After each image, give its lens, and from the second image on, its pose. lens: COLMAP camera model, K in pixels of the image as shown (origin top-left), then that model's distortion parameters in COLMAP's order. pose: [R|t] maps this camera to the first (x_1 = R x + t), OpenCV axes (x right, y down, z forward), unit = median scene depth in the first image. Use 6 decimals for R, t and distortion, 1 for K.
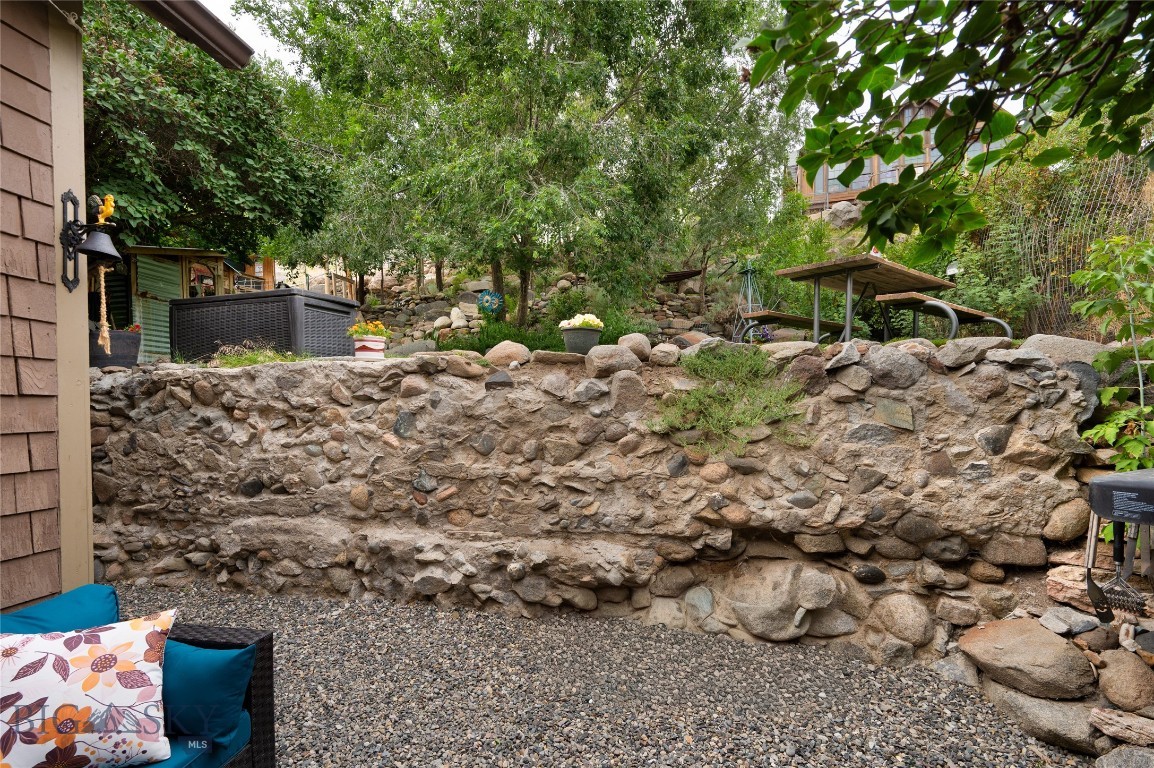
lens RADIAL K [[507.4, 0, 577.4], [0, 507.4, 406.0], [0, 0, 1]] dist [-0.000058, 0.000002]
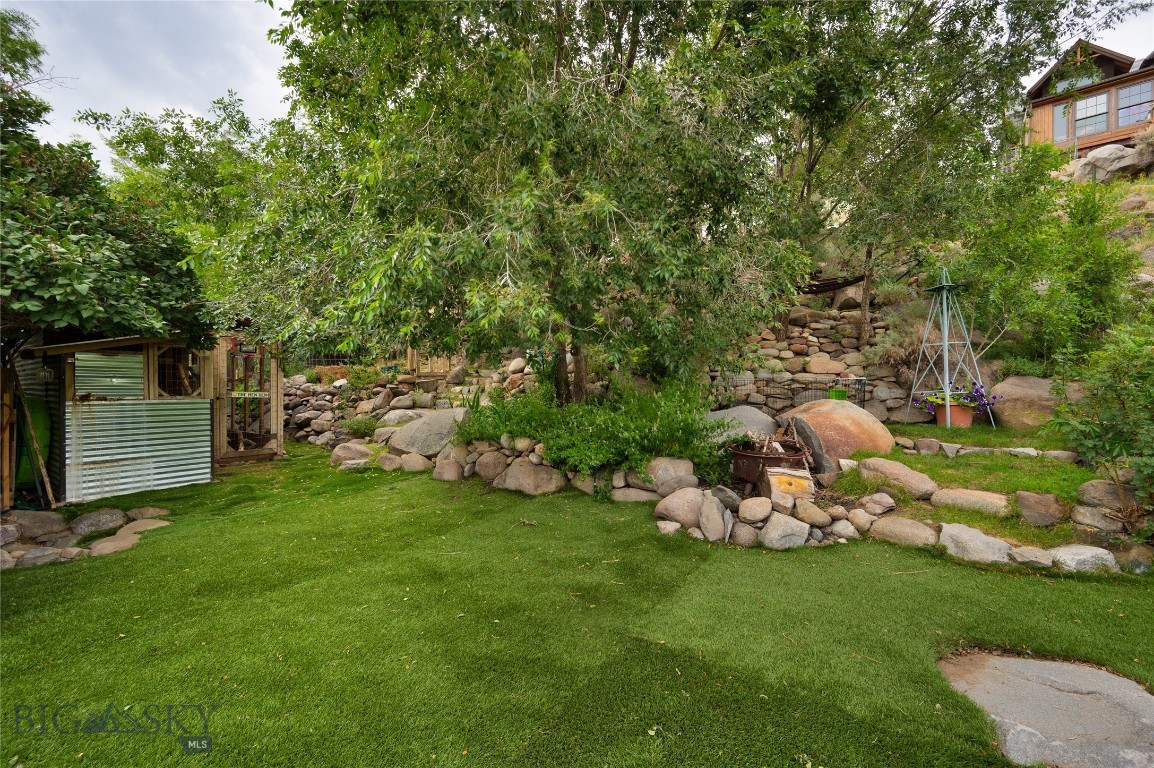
lens RADIAL K [[451.4, 0, 577.0], [0, 451.4, 384.0], [0, 0, 1]] dist [-0.000588, -0.000171]
pose [[0.934578, 0.007197, -0.355686, 0.094555], [-0.007881, 0.999969, -0.000474, -0.115088], [0.355671, 0.003247, 0.934606, 0.266715]]
